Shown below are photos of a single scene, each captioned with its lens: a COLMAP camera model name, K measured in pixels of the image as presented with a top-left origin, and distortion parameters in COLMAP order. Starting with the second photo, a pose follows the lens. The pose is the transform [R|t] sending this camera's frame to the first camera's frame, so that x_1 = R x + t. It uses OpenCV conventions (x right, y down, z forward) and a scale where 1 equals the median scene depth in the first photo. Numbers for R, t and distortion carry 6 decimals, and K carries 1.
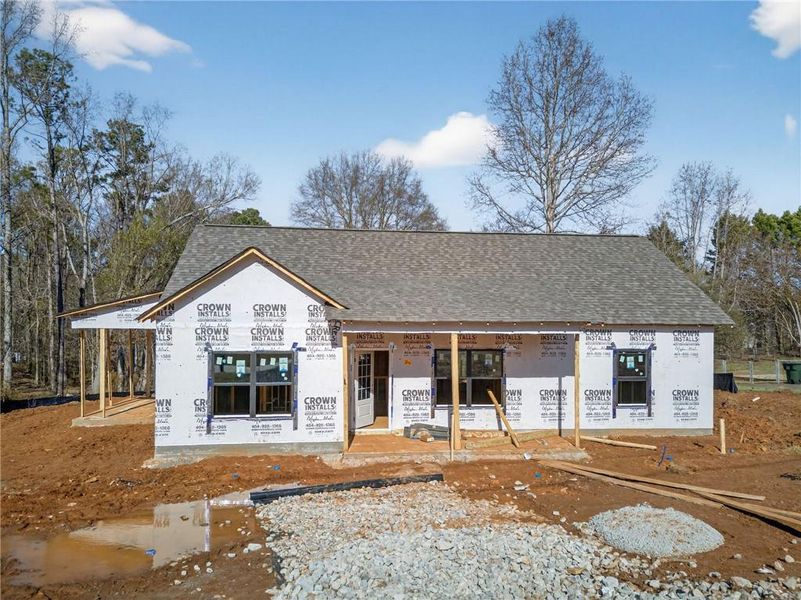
lens RADIAL K [[610.8, 0, 403.0], [0, 610.8, 314.0], [0, 0, 1]] dist [0.073510, 0.000230]
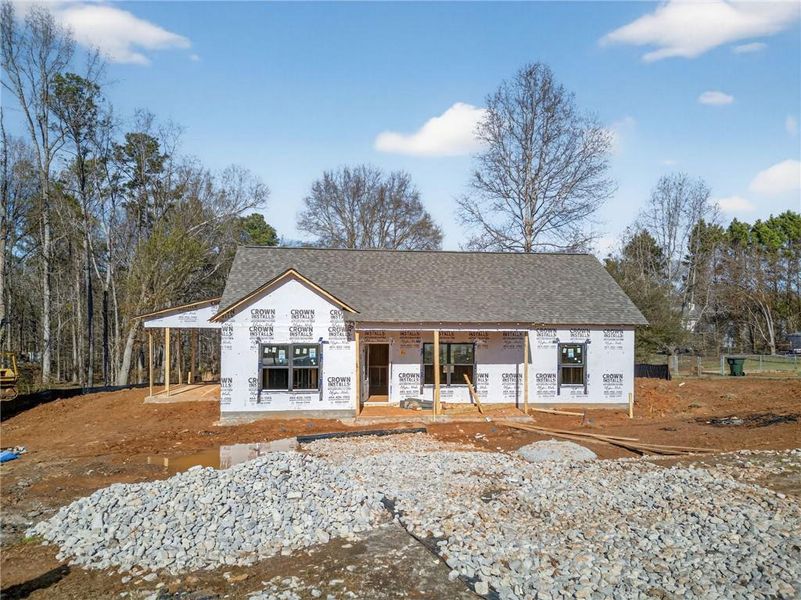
lens RADIAL K [[610.8, 0, 394.5], [0, 610.8, 305.4], [0, 0, 1]] dist [0.073510, 0.000230]
pose [[0.999914, 0.000427, -0.013100, 0.005936], [-0.000618, 0.999894, -0.014535, -0.004043], [0.013093, 0.014542, 0.999809, -0.291341]]
